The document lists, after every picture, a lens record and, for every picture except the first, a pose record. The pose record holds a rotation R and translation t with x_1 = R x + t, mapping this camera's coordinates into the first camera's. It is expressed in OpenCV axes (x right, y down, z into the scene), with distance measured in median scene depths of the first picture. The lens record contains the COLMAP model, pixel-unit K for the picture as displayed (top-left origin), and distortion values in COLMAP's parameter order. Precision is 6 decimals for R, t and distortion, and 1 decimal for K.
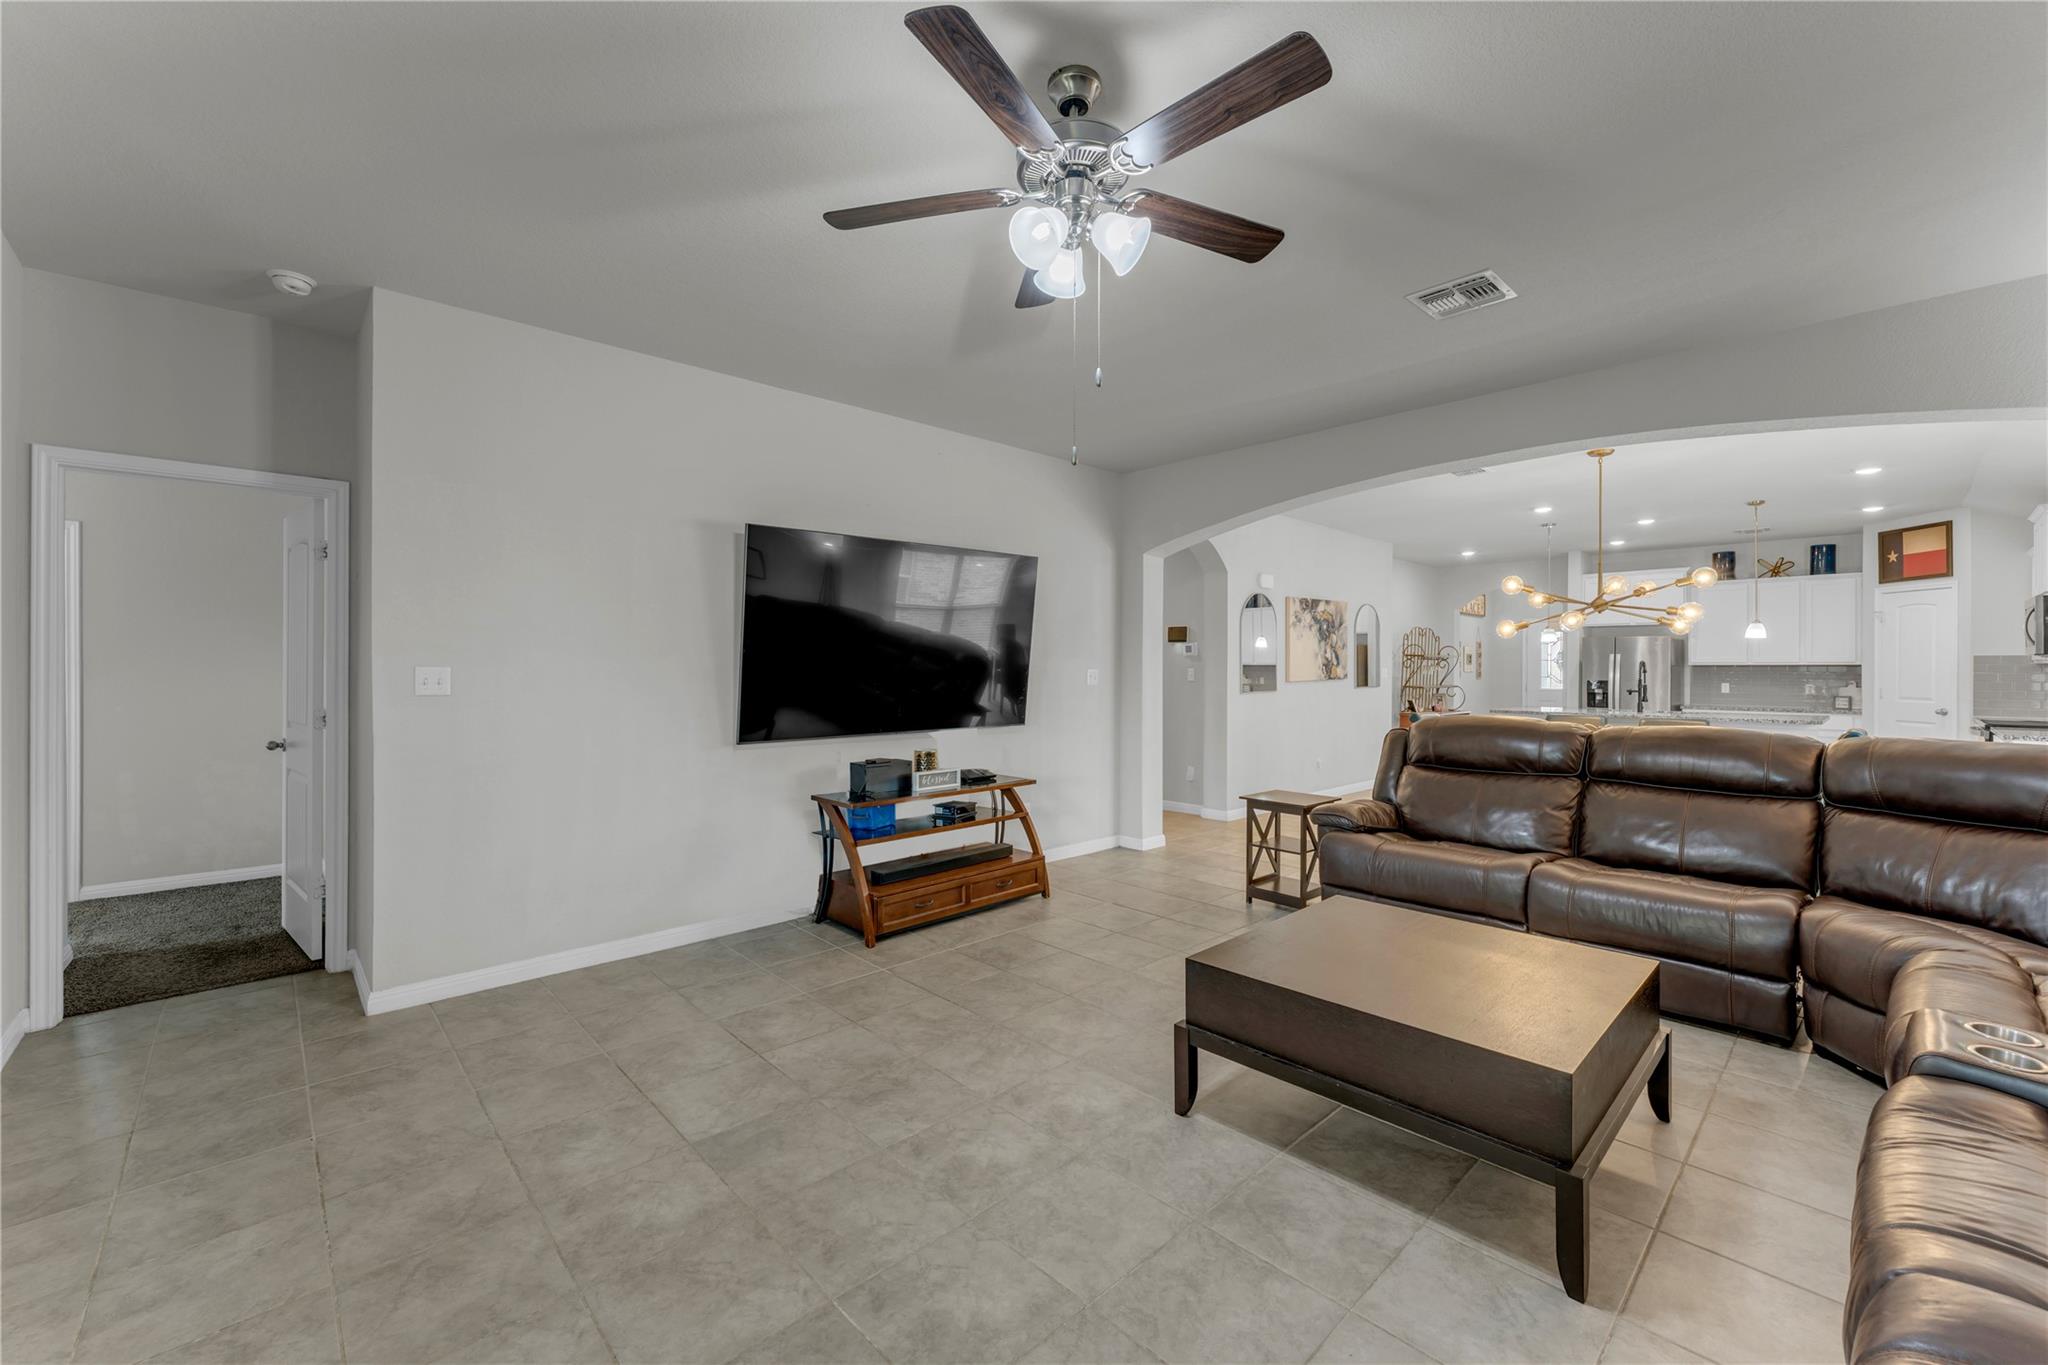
lens RADIAL K [[818.7, 0, 1018.9], [0, 818.7, 671.2], [0, 0, 1]] dist [-0.000846, -0.000312]
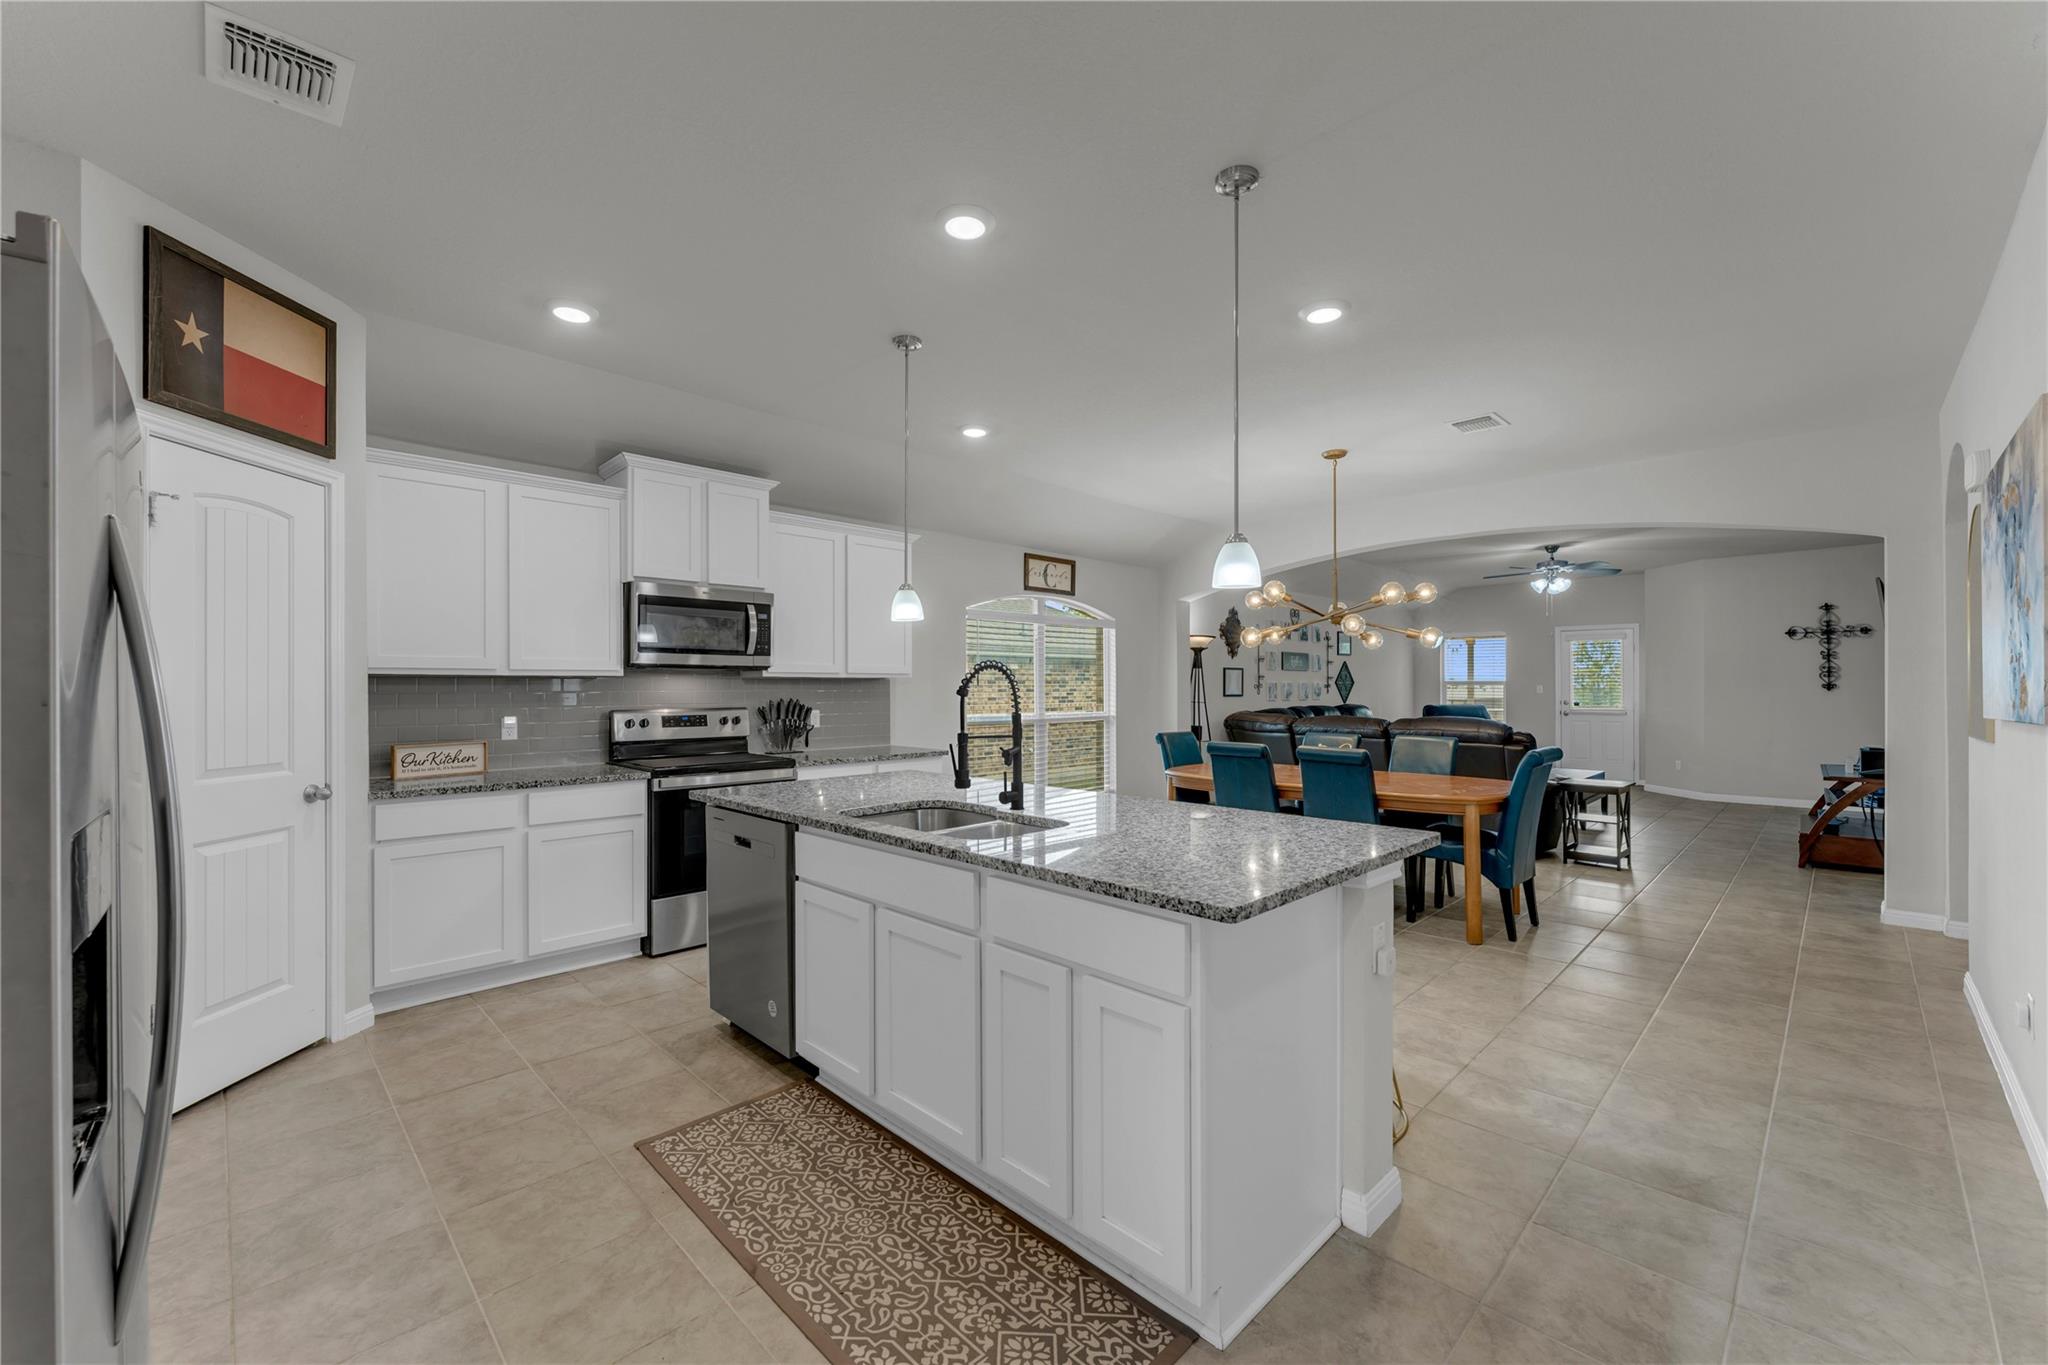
lens RADIAL K [[818.7, 0, 1020.2], [0, 818.7, 686.3], [0, 0, 1]] dist [-0.000846, -0.000312]
pose [[-0.999588, 0.001164, -0.028662, 0.762695], [0.001077, 0.999995, 0.003059, -0.002947], [0.028665, 0.003027, -0.999584, 1.338008]]
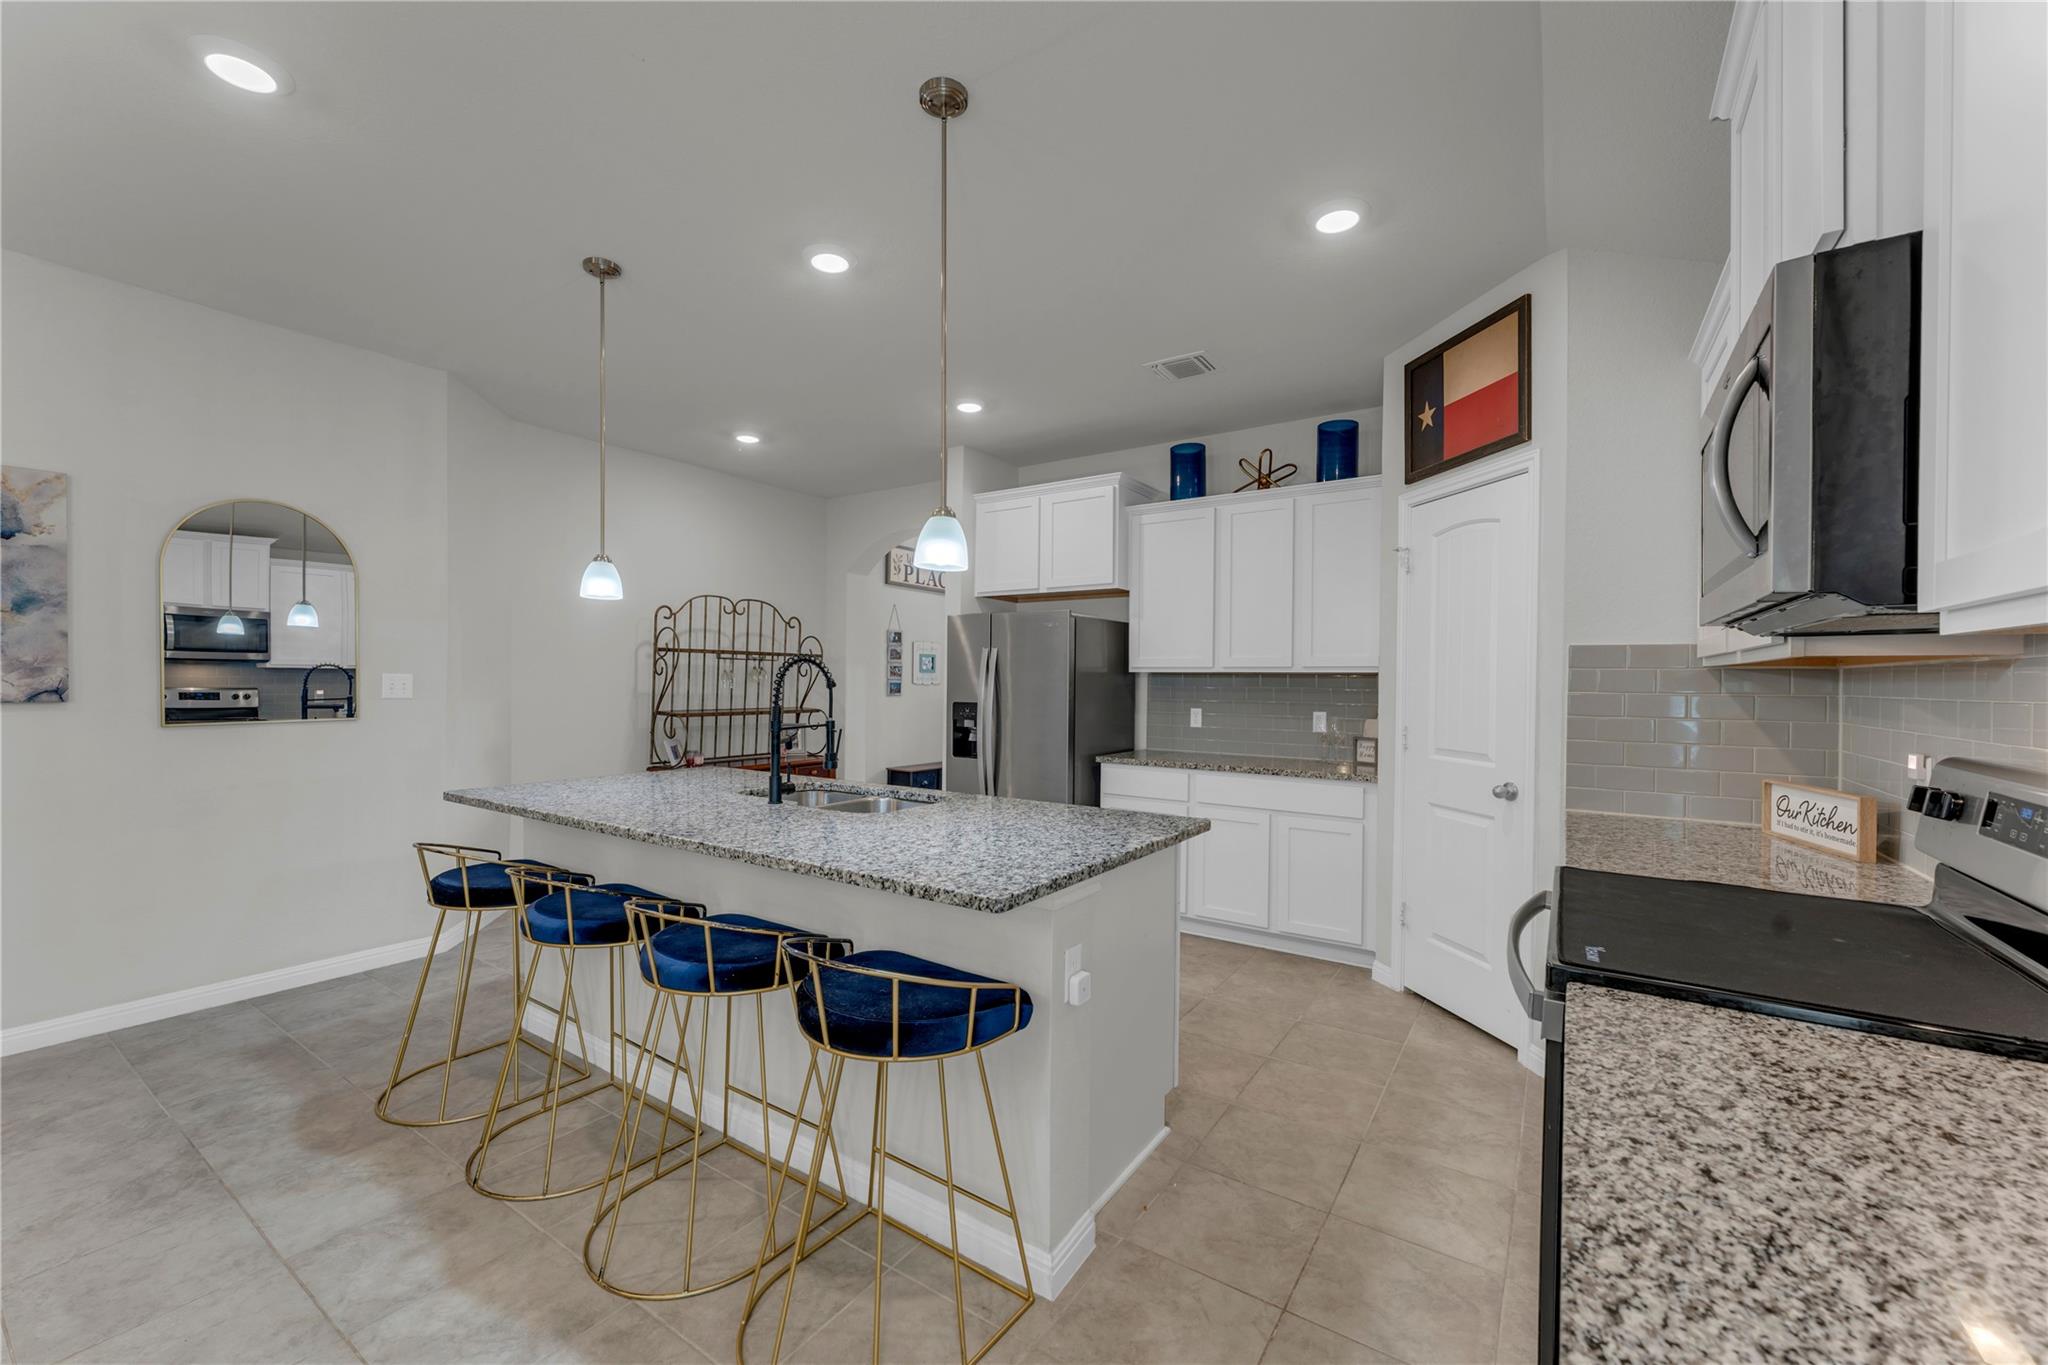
lens RADIAL K [[818.7, 0, 1019.8], [0, 818.7, 680.4], [0, 0, 1]] dist [-0.000846, -0.000312]
pose [[0.975550, 0.006900, 0.219670, 0.777777], [-0.006514, 0.999976, -0.002481, -0.000903], [-0.219682, 0.000990, 0.975571, 0.638873]]
